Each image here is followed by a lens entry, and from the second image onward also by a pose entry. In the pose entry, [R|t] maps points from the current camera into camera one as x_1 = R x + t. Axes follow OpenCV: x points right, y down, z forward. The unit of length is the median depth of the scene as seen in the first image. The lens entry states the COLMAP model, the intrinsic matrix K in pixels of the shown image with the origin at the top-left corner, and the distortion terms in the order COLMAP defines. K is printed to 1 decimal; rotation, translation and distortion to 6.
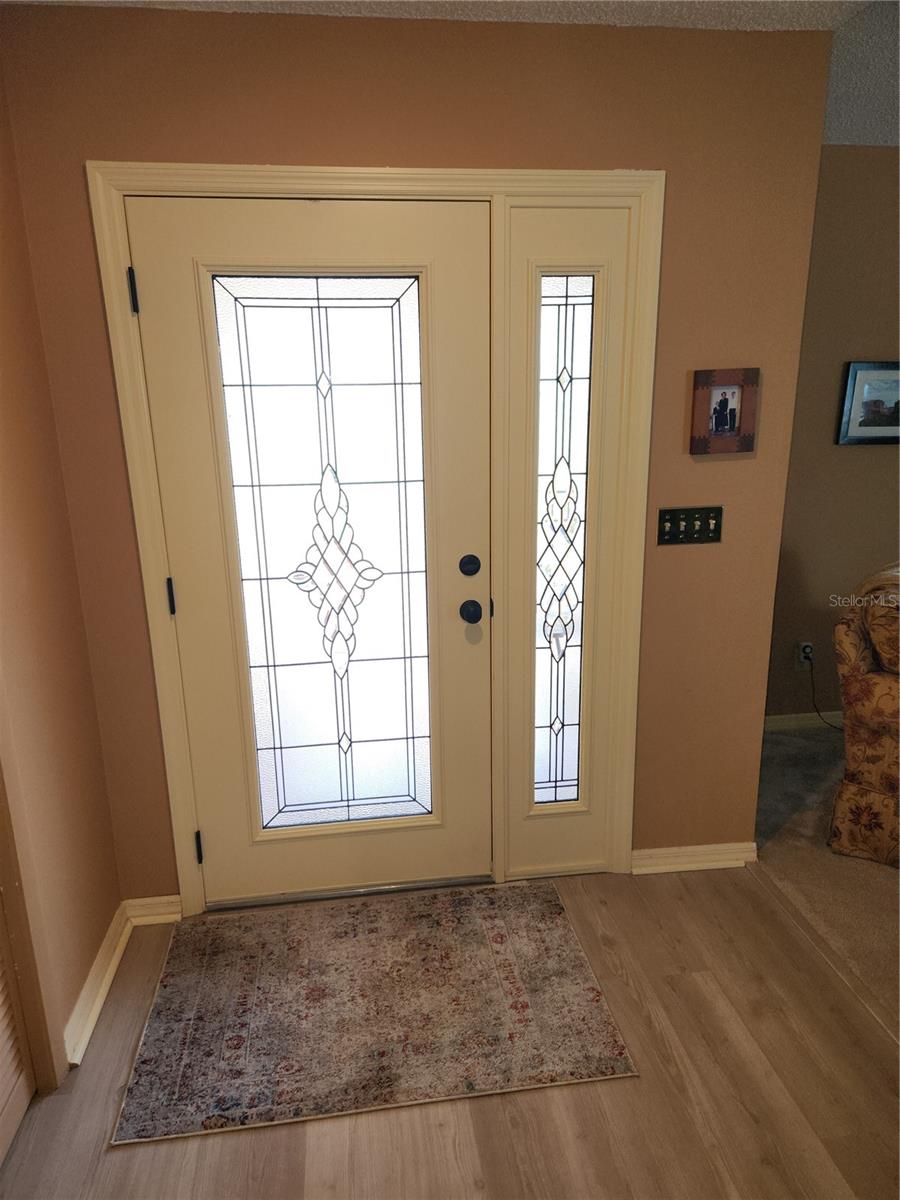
lens RADIAL K [[797.5, 0, 450.0], [0, 797.5, 605.2], [0, 0, 1]] dist [0.057699, -0.040676]
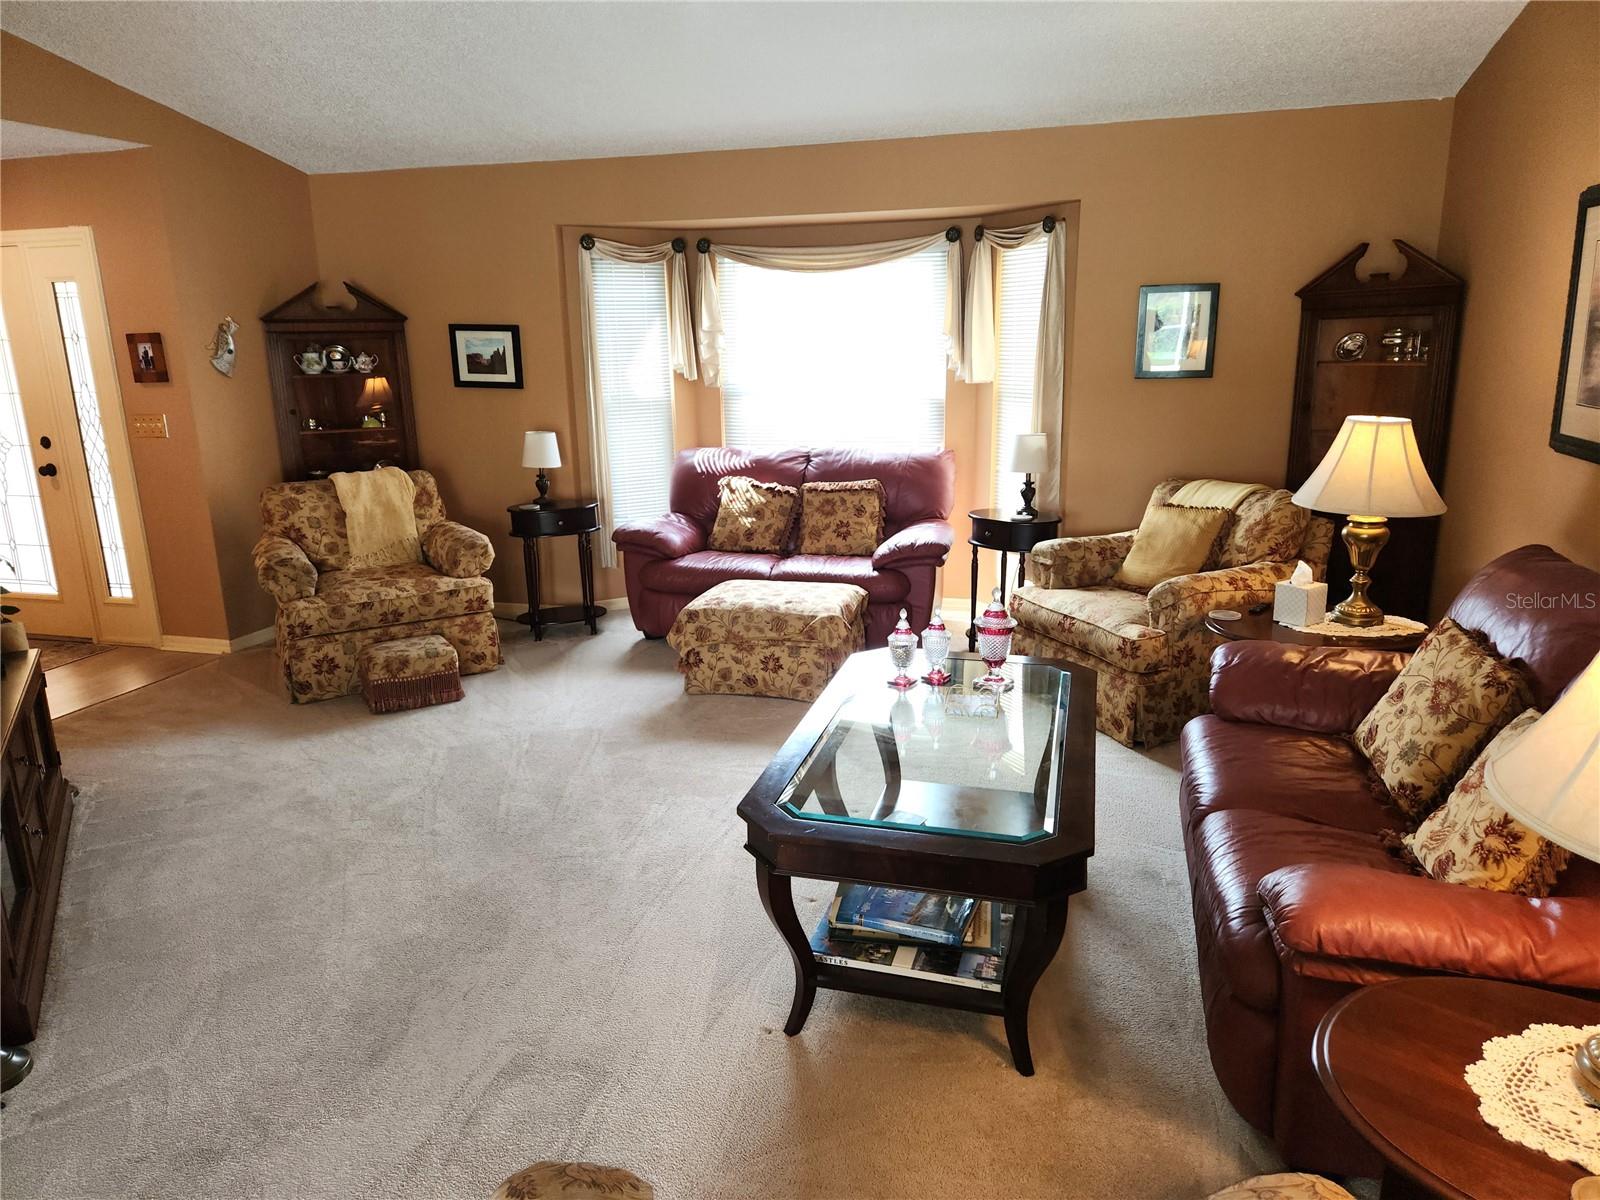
lens RADIAL K [[1063.4, 0, 801.1], [0, 1063.4, 593.9], [0, 0, 1]] dist [0.057699, -0.040676]
pose [[0.925903, 0.088478, -0.367254, 2.135317], [-0.093962, 0.995571, 0.002958, 0.099306], [0.365890, 0.031769, 0.930116, -0.509352]]
